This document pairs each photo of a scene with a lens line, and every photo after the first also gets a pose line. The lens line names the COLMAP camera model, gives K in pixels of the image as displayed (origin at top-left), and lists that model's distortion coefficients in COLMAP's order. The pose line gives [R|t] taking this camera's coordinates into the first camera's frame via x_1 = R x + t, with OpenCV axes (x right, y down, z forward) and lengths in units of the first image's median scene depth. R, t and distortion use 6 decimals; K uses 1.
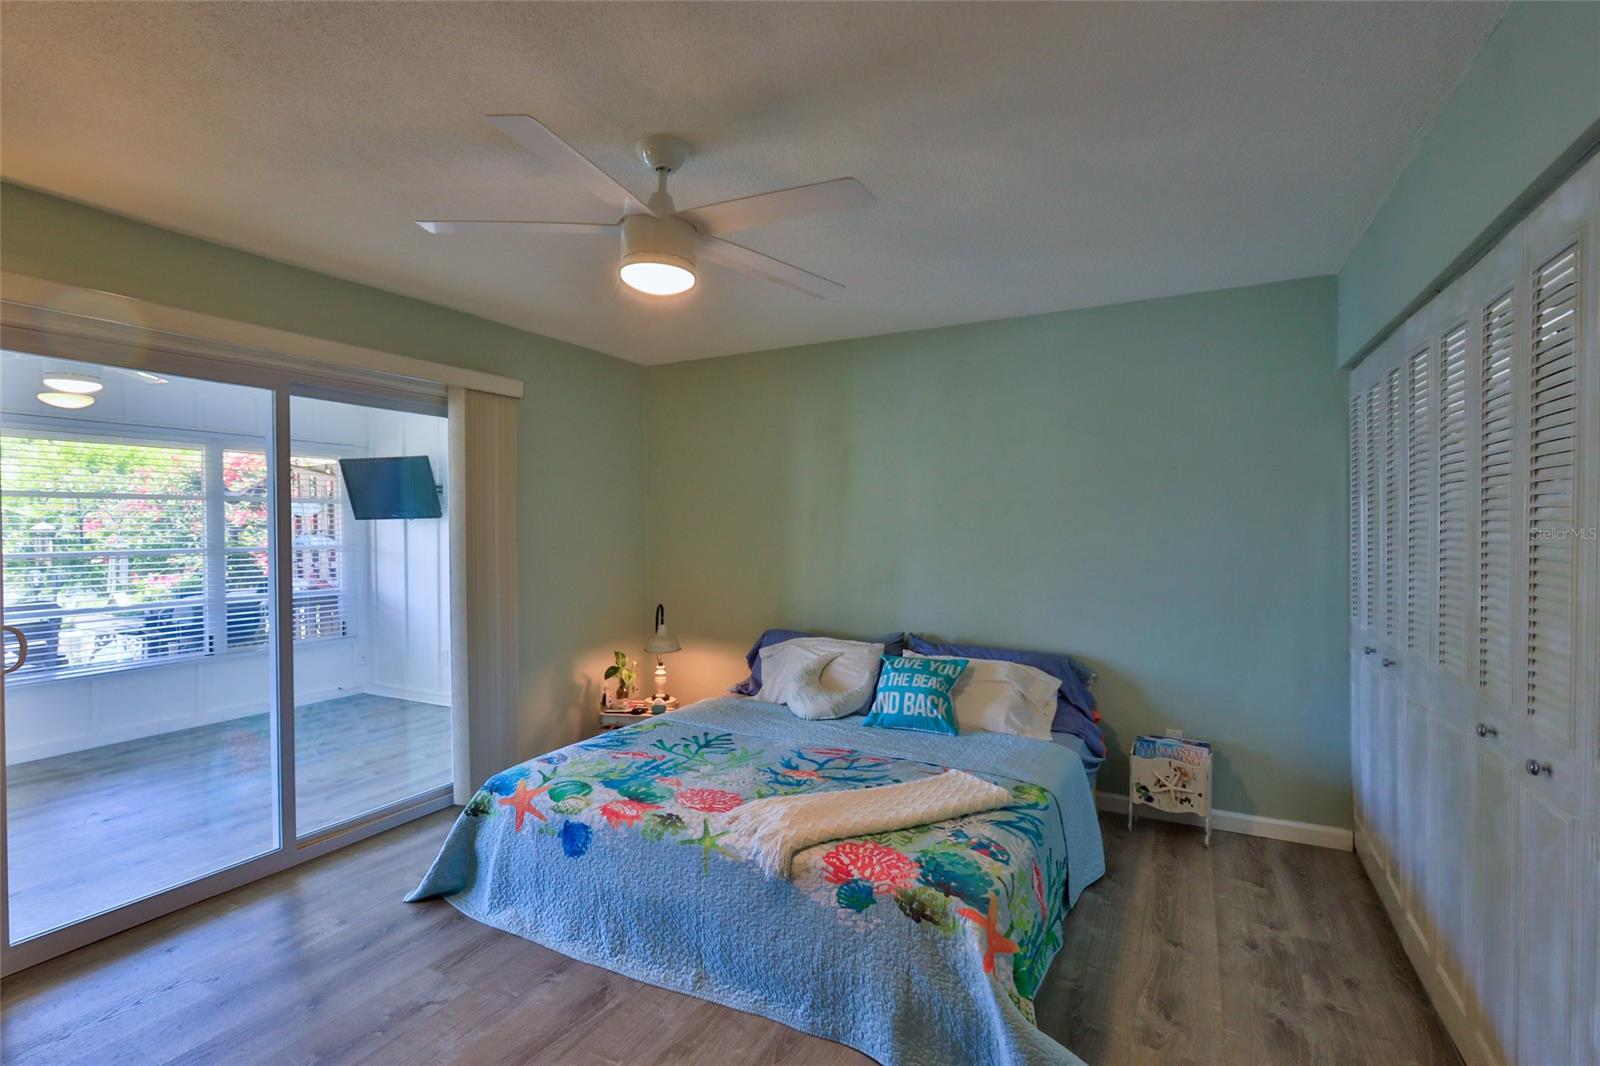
lens RADIAL K [[743.4, 0, 793.9], [0, 743.4, 530.8], [0, 0, 1]] dist [-0.009495, 0.003583]
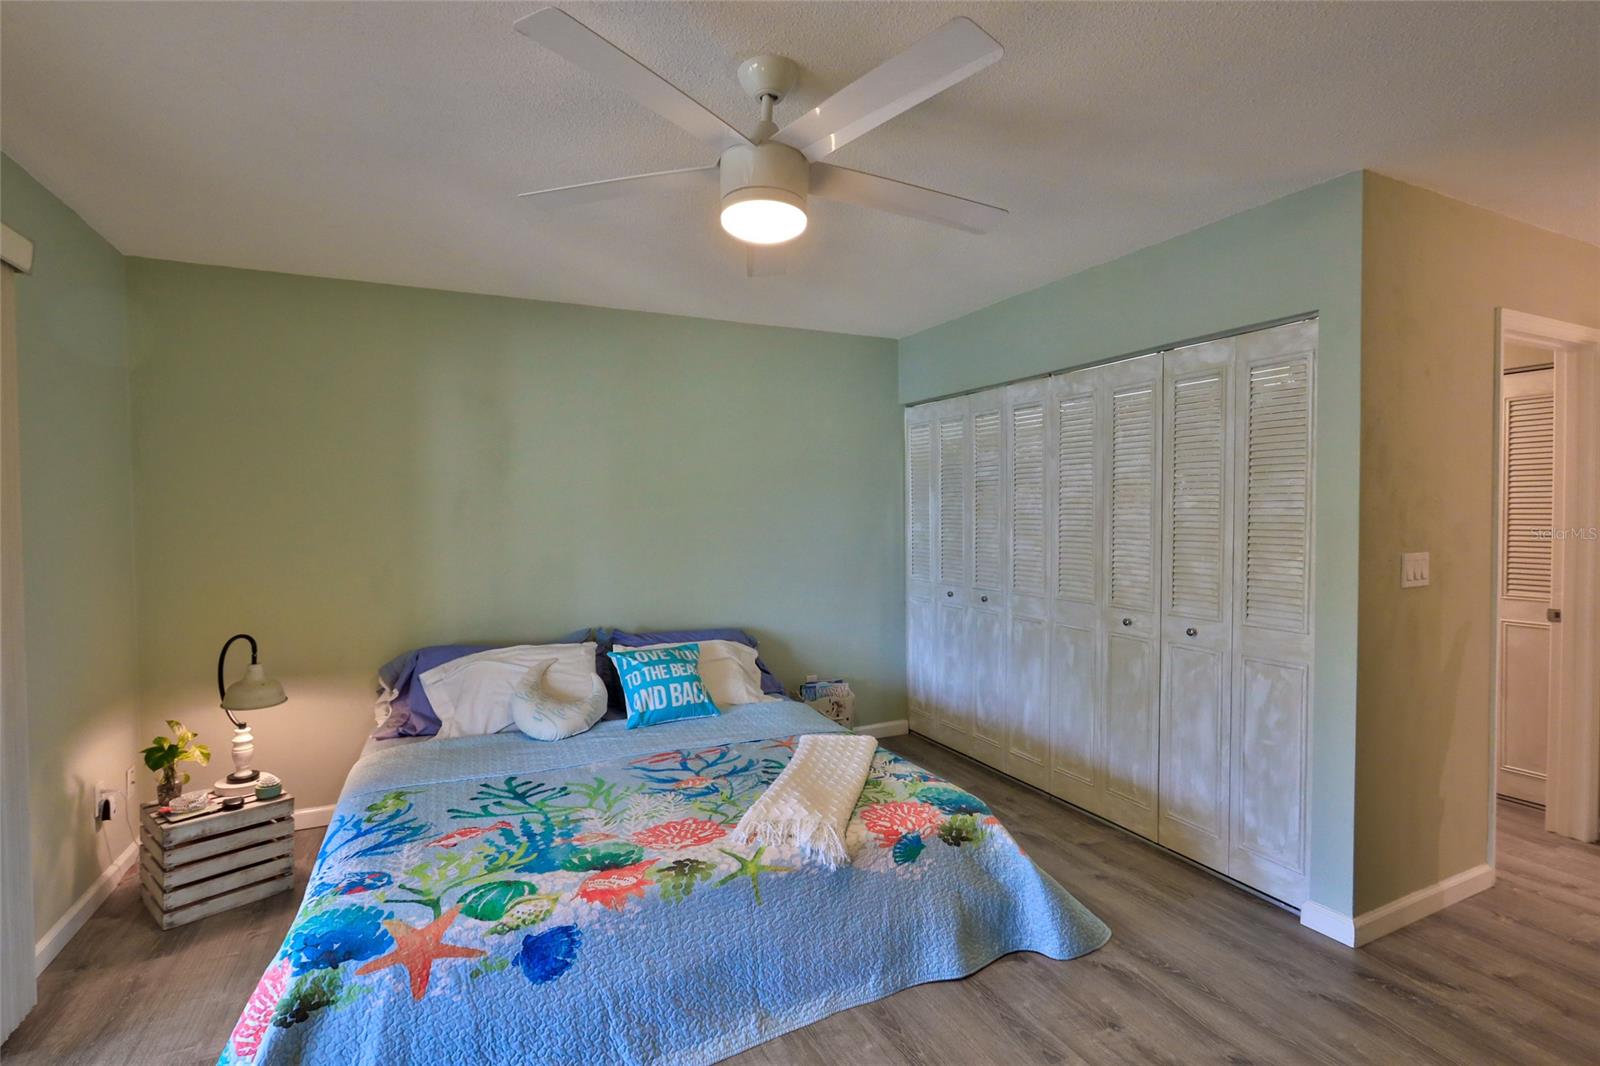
lens RADIAL K [[743.4, 0, 792.2], [0, 743.4, 528.5], [0, 0, 1]] dist [-0.009495, 0.003583]
pose [[0.591079, -0.015608, 0.806463, -0.665896], [0.007419, 0.999876, 0.013913, 0.001328], [-0.806580, -0.002241, 0.591121, 0.365193]]
